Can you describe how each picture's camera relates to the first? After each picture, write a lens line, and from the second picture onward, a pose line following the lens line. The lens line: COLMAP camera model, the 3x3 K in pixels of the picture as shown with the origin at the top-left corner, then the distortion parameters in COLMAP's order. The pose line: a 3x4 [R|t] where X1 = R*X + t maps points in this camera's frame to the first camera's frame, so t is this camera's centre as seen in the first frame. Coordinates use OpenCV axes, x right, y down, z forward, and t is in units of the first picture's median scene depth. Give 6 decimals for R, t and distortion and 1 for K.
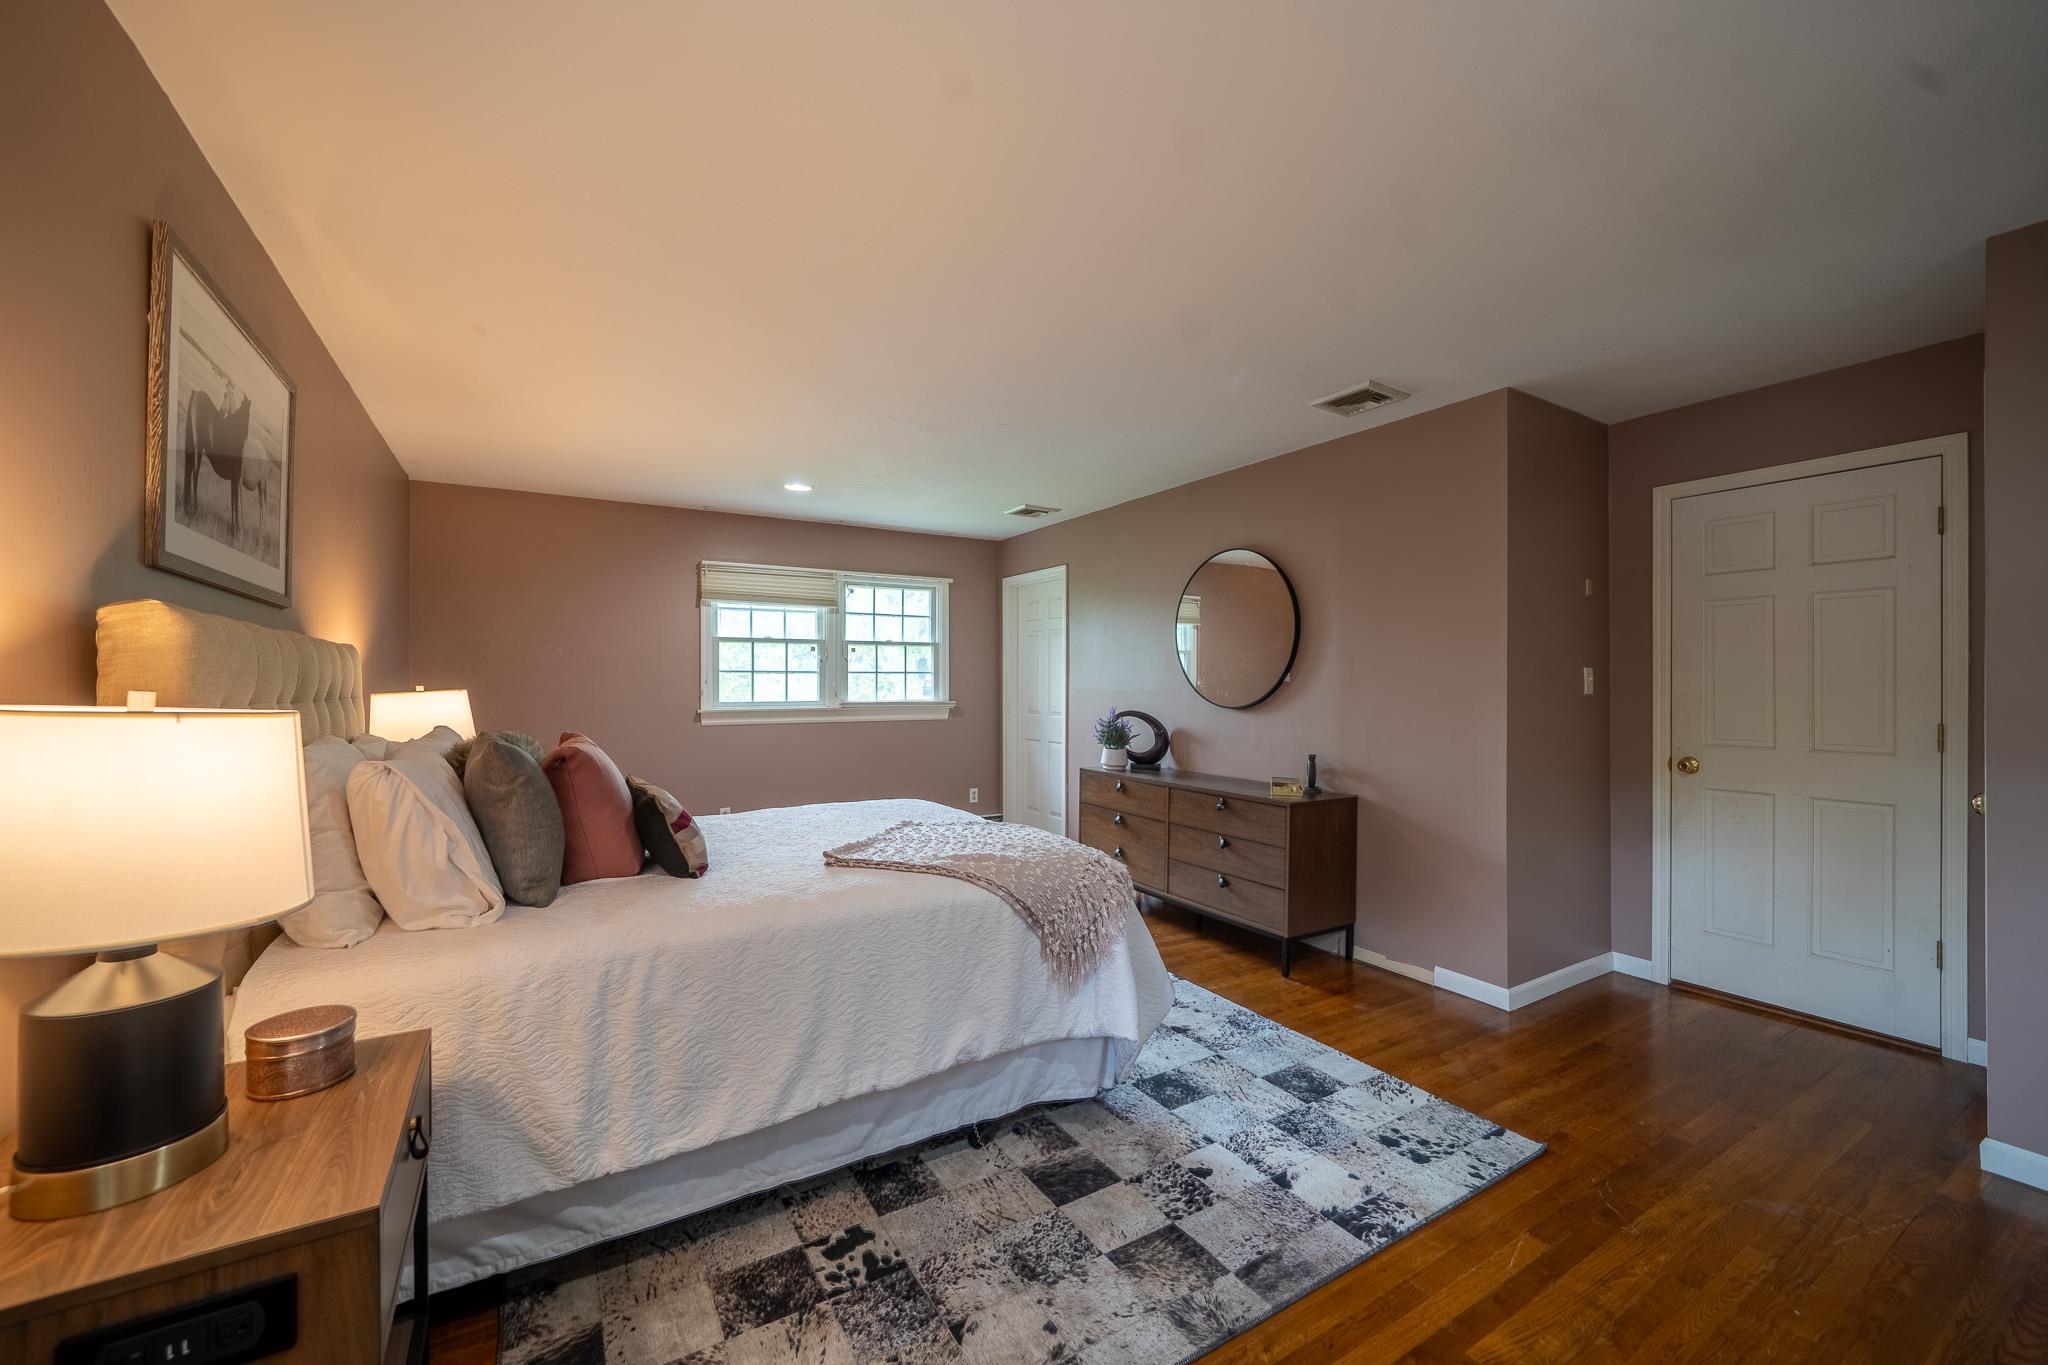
lens RADIAL K [[785.2, 0, 1014.6], [0, 785.2, 683.0], [0, 0, 1]] dist [-0.010010, -0.000174]
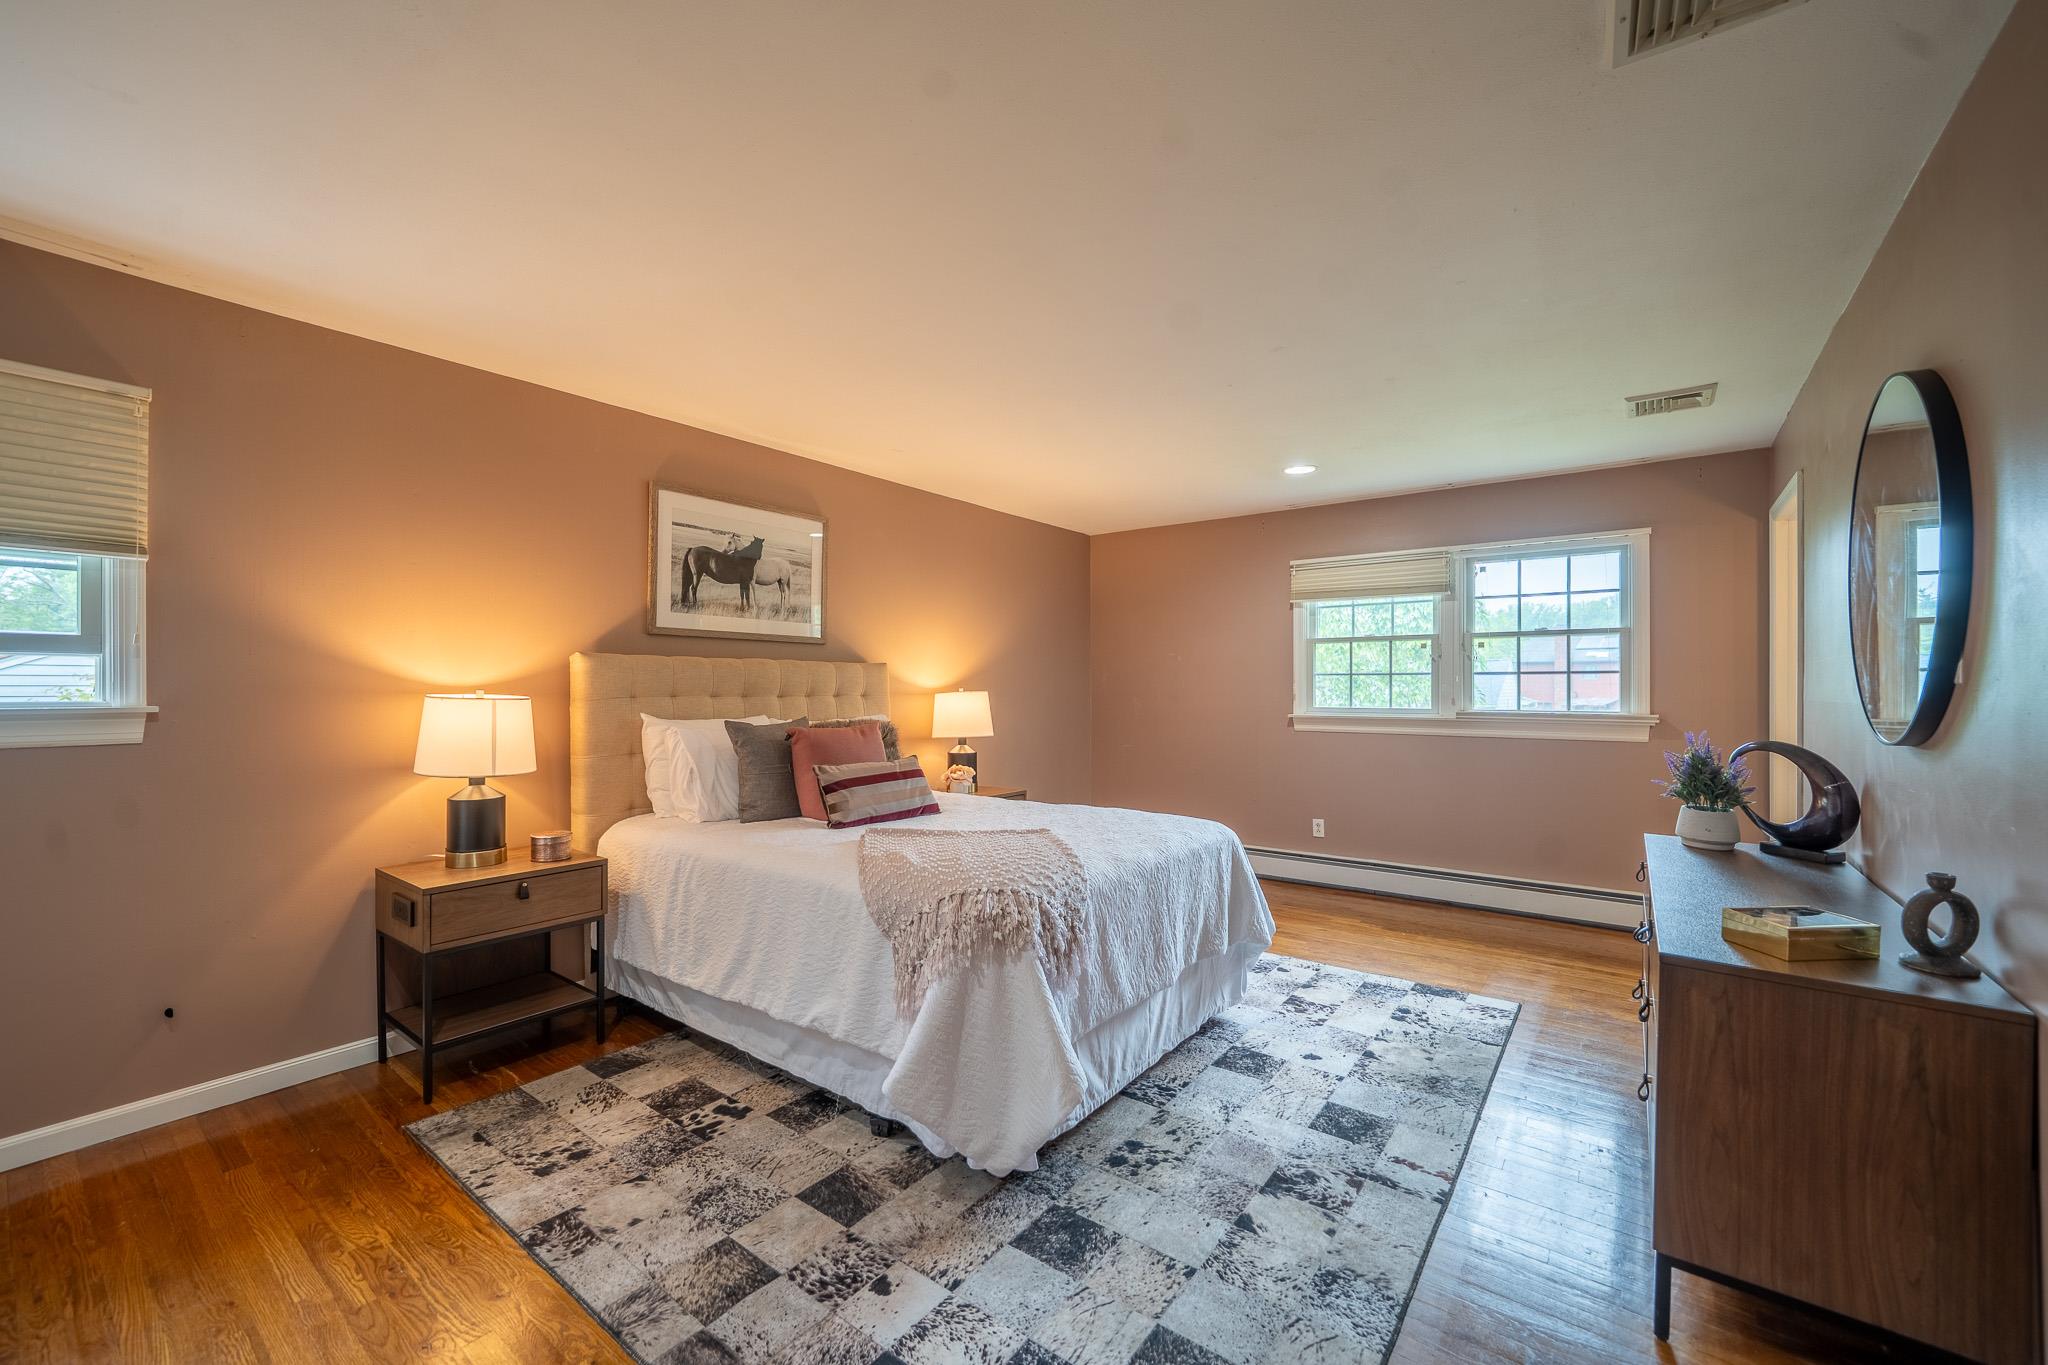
lens RADIAL K [[811.4, 0, 1024.0], [0, 811.4, 689.6], [0, 0, 1]] dist [-0.009751, -0.000035]
pose [[0.375416, 0.003029, -0.926851, 1.033563], [-0.000397, 0.999995, 0.003107, 0.000271], [0.926856, -0.000798, 0.375416, 0.791338]]
